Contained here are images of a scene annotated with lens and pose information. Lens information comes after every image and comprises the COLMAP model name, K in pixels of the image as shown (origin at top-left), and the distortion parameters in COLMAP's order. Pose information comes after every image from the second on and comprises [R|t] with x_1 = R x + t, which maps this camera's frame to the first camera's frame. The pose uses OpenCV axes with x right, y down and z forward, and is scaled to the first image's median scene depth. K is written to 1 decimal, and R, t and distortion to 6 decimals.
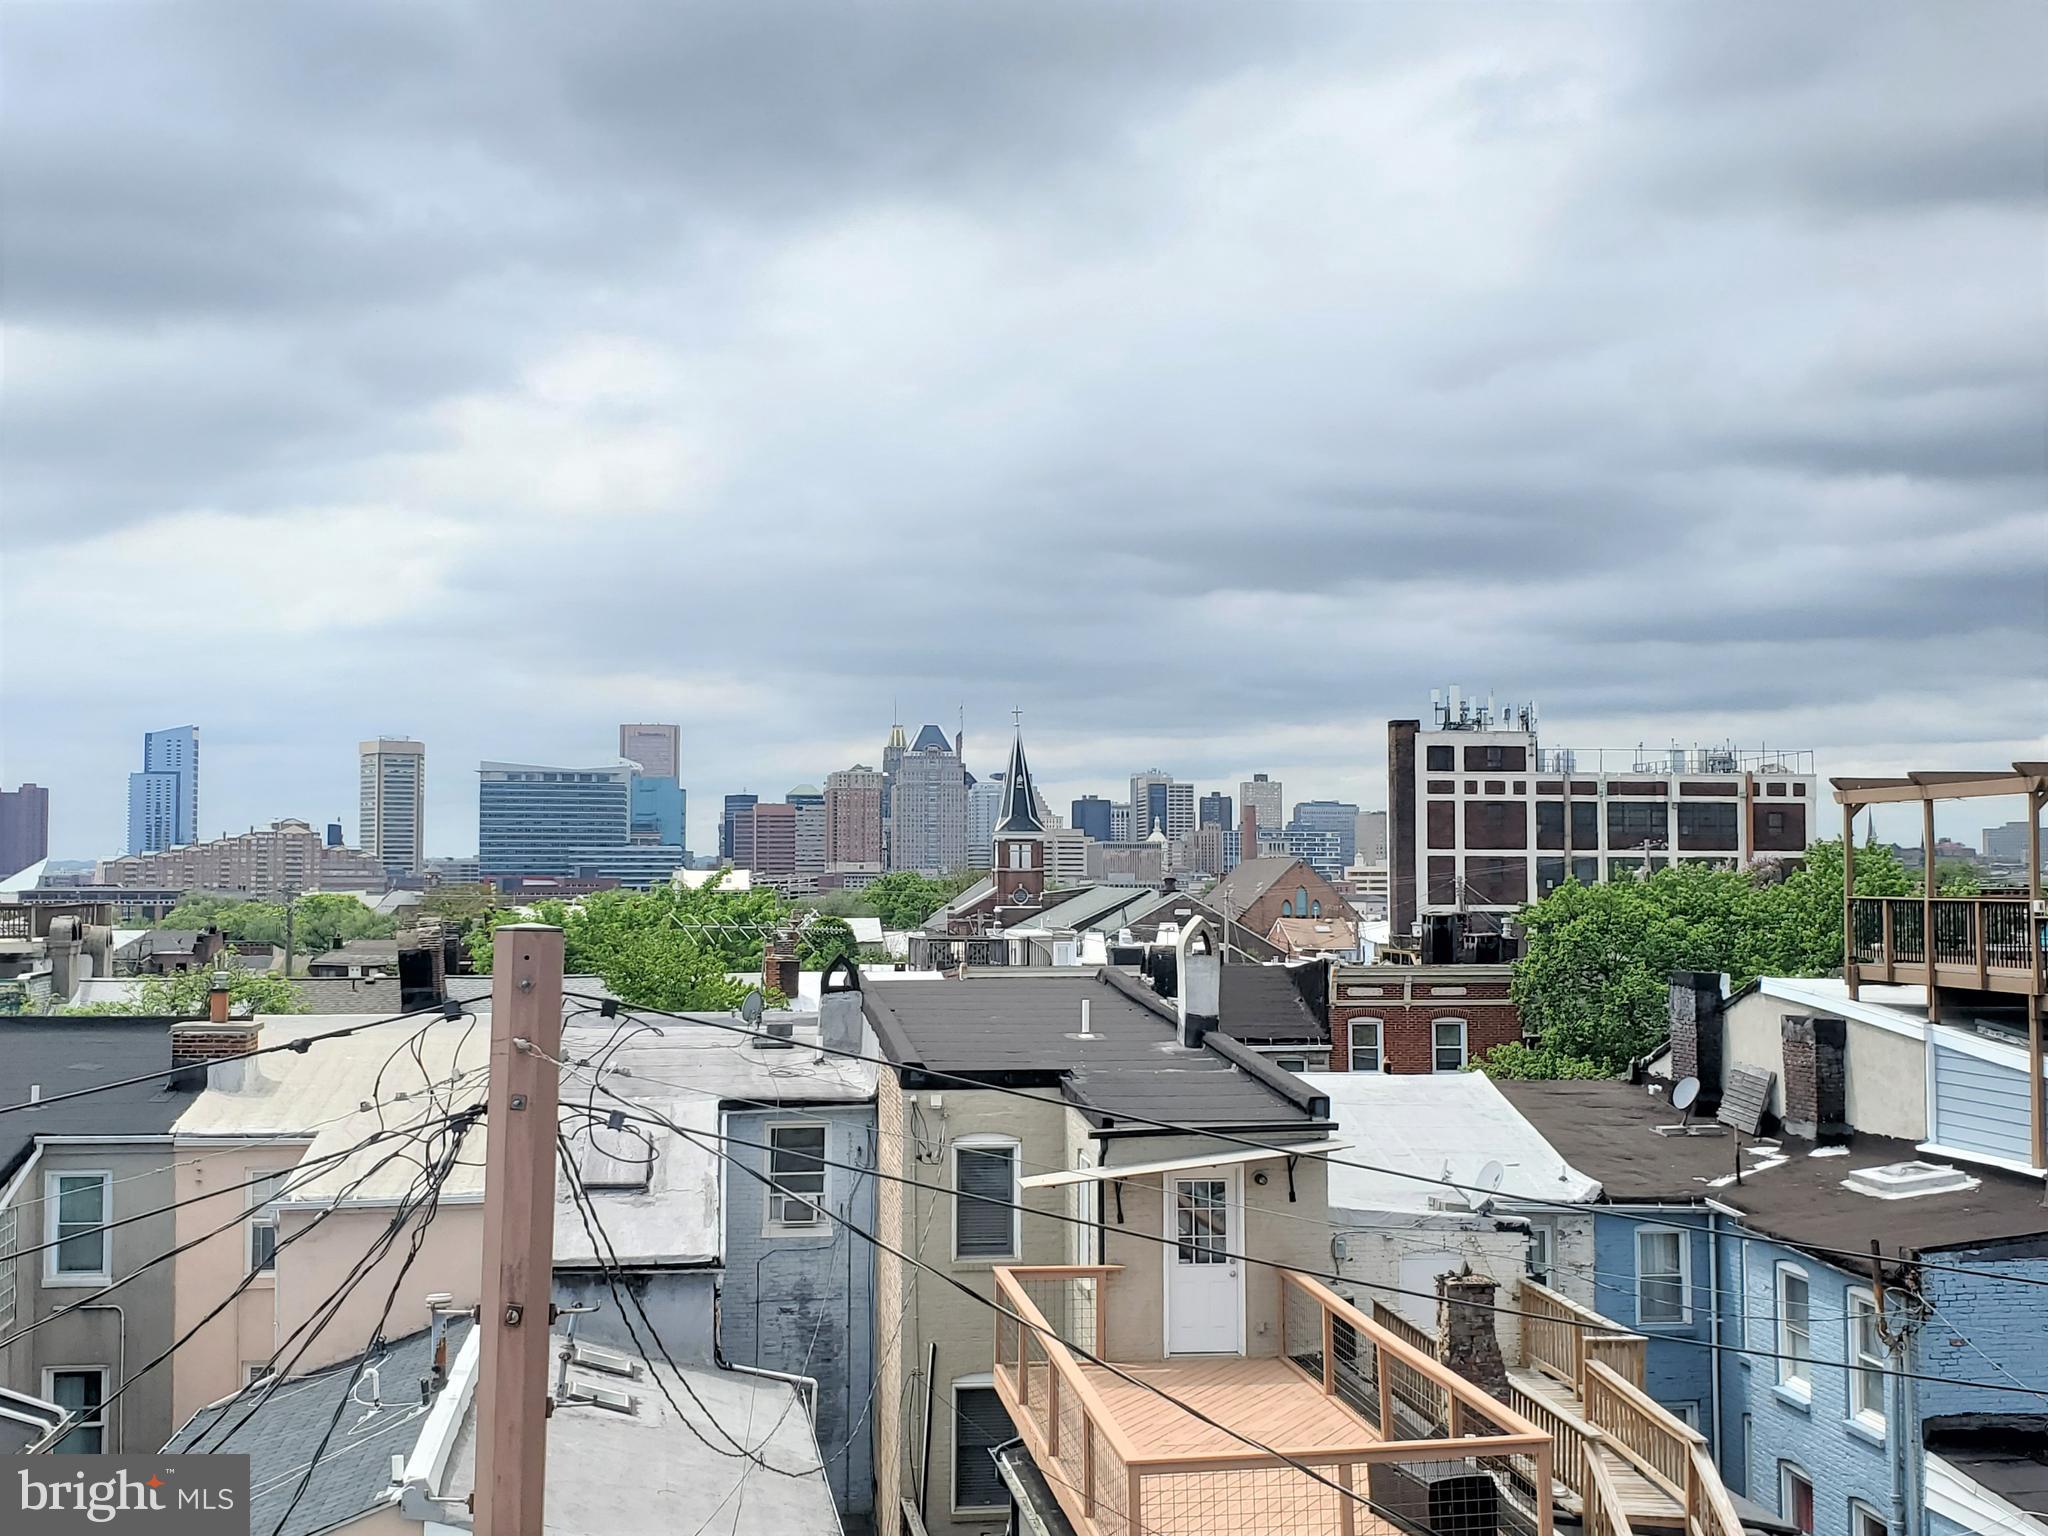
lens RADIAL K [[2351.7, 0, 997.8], [0, 2351.7, 763.3], [0, 0, 1]] dist [0.000174, -0.032910]
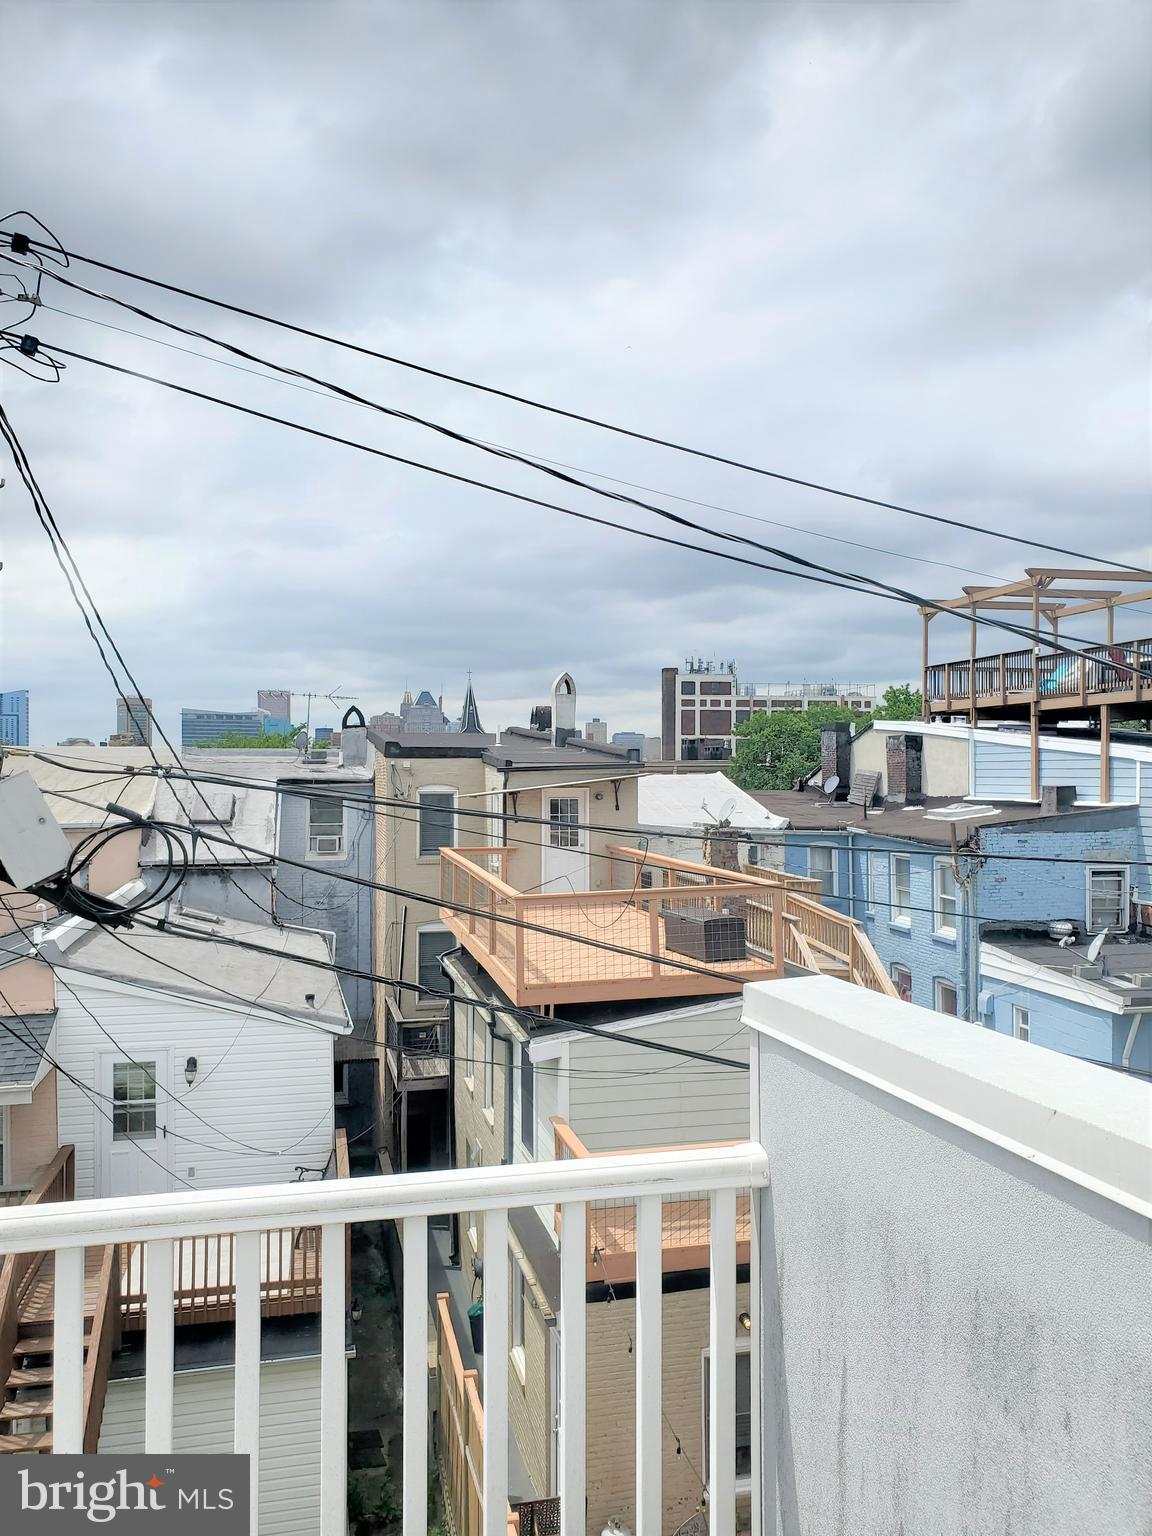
lens RADIAL K [[1196.4, 0, 609.5], [0, 1196.4, 766.7], [0, 0, 1]] dist [0.046695, -0.007263]
pose [[0.992378, -0.000357, 0.123234, 0.011289], [-0.004914, 0.999086, 0.042468, 0.102722], [-0.123136, -0.042750, 0.991469, 0.128376]]
